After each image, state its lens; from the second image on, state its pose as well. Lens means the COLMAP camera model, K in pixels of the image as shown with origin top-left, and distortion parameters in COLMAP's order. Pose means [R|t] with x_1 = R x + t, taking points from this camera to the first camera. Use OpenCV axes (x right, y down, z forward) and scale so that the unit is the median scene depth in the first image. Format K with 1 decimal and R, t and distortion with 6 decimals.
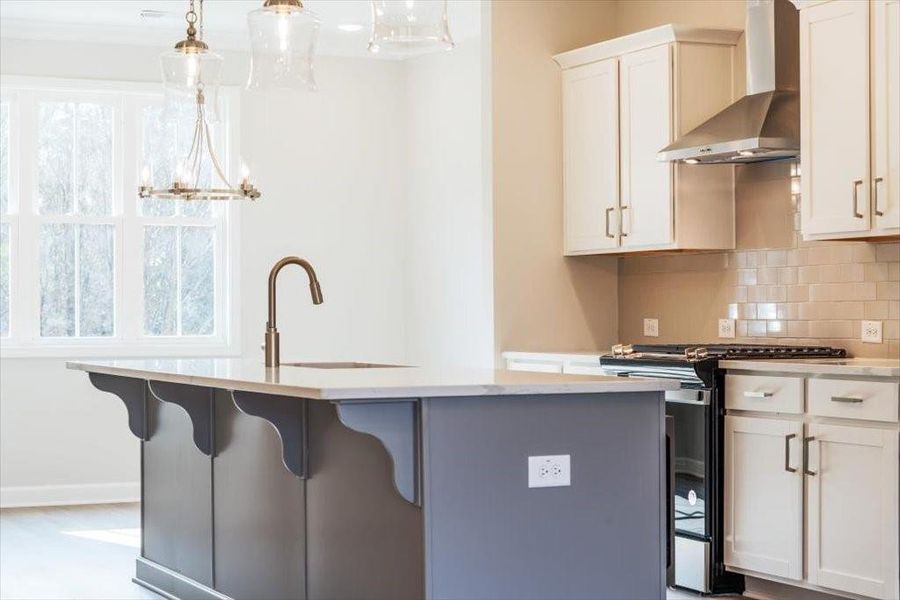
lens RADIAL K [[1833.7, 0, 450.0], [0, 1833.7, 300.0], [0, 0, 1]] dist [-0.055992, -0.269961]
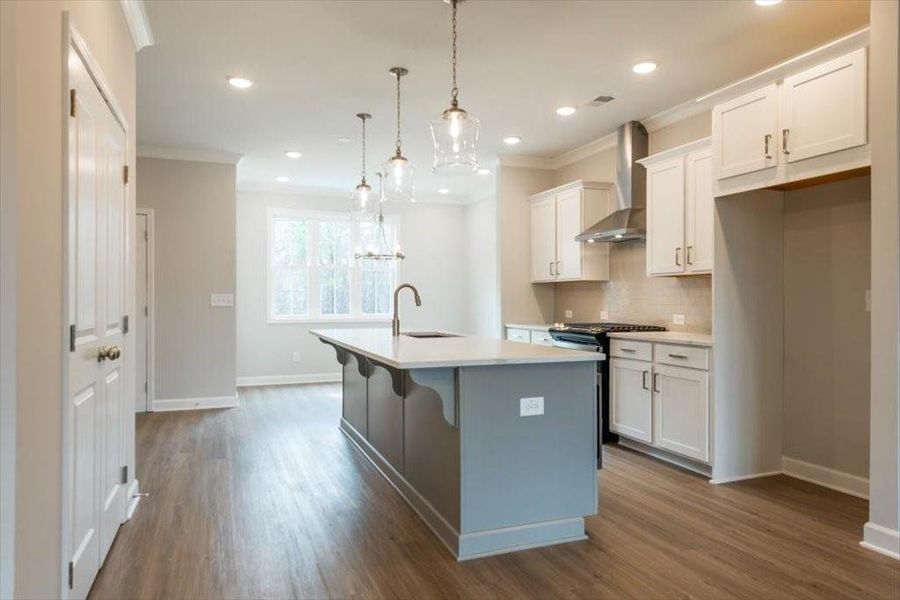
lens RADIAL K [[588.5, 0, 453.7], [0, 588.5, 301.4], [0, 0, 1]] dist [0.027838, -0.023606]
pose [[0.998407, 0.005504, -0.056145, 0.007048], [-0.004988, 0.999944, 0.009327, -0.009024], [0.056193, -0.009032, 0.998379, 0.299265]]
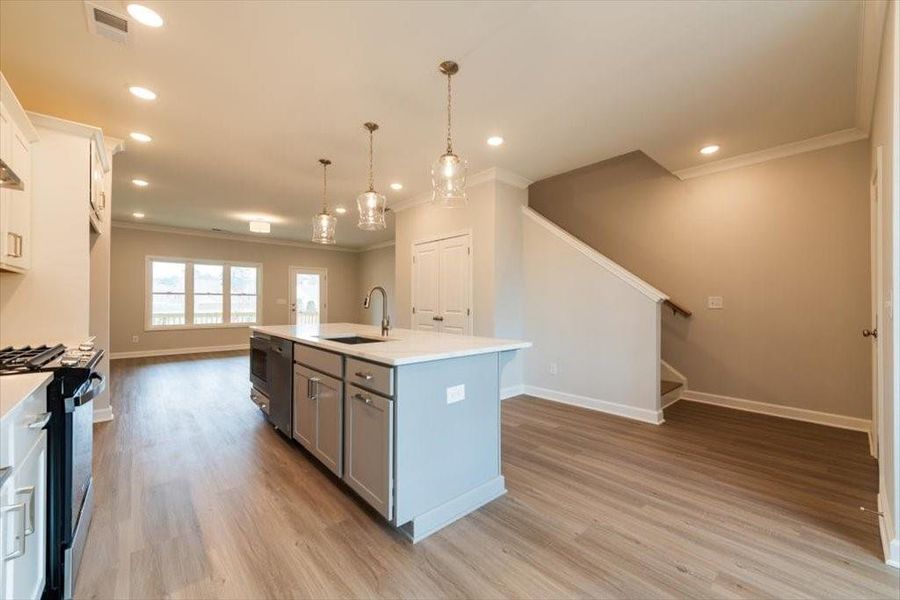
lens RADIAL K [[358.1, 0, 464.0], [0, 358.1, 302.7], [0, 0, 1]] dist [-0.000572, -0.000242]
pose [[-0.948086, 0.003735, -0.317993, -0.044624], [0.004263, 0.999990, -0.000963, -0.003004], [0.317986, -0.002269, -0.948093, 1.332782]]
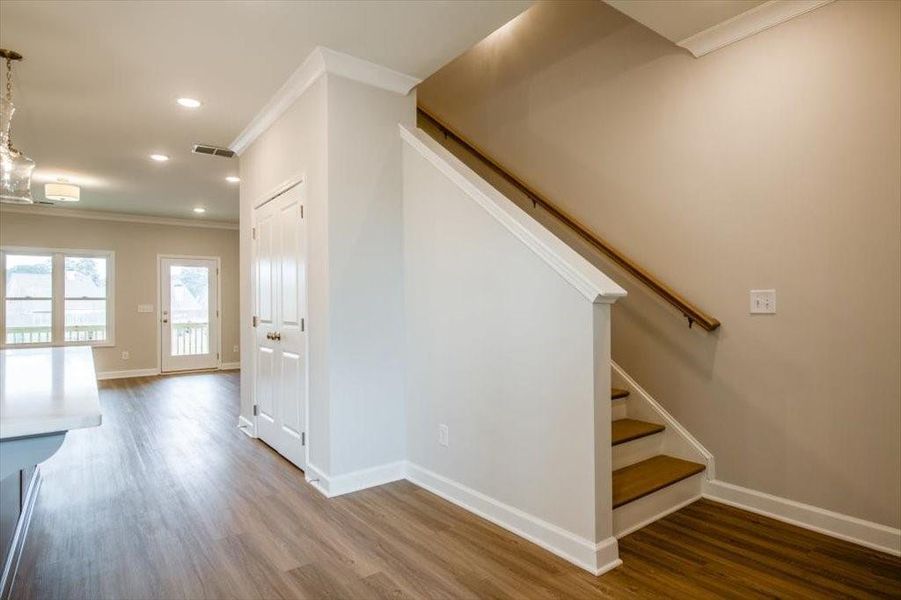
lens RADIAL K [[496.3, 0, 471.2], [0, 496.3, 300.7], [0, 0, 1]] dist [-0.013610, 0.000062]
pose [[-0.971591, 0.013535, -0.236280, -0.304462], [0.017024, 0.999774, -0.012735, -0.001418], [0.236054, -0.016396, -0.971601, 1.231618]]
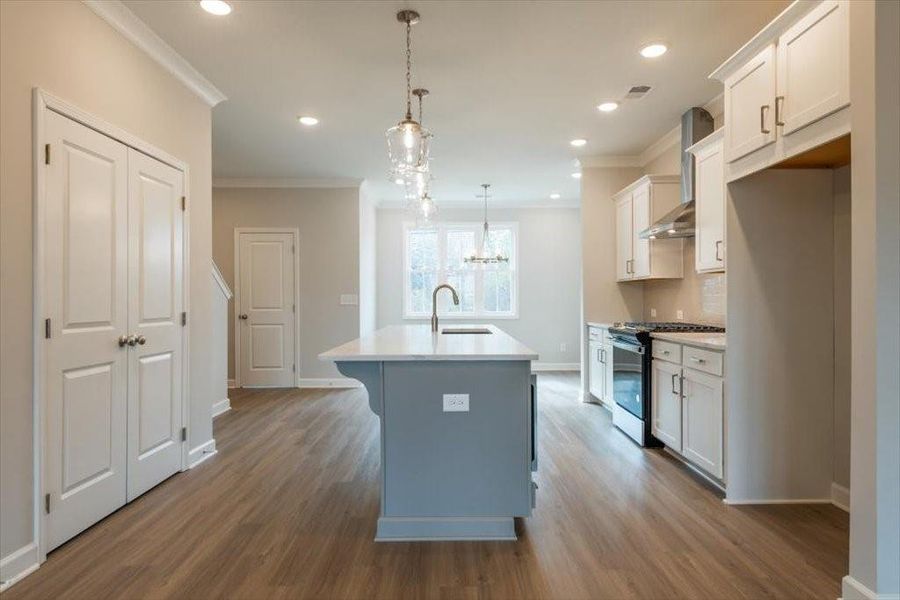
lens RADIAL K [[527.3, 0, 450.0], [0, 527.3, 300.0], [0, 0, 1]] dist [0.005743, -0.000336]
pose [[0.910492, 0.003029, -0.413515, 0.183758], [0.000754, 0.999959, 0.008986, -0.008889], [0.413526, -0.008493, 0.910453, 0.365496]]
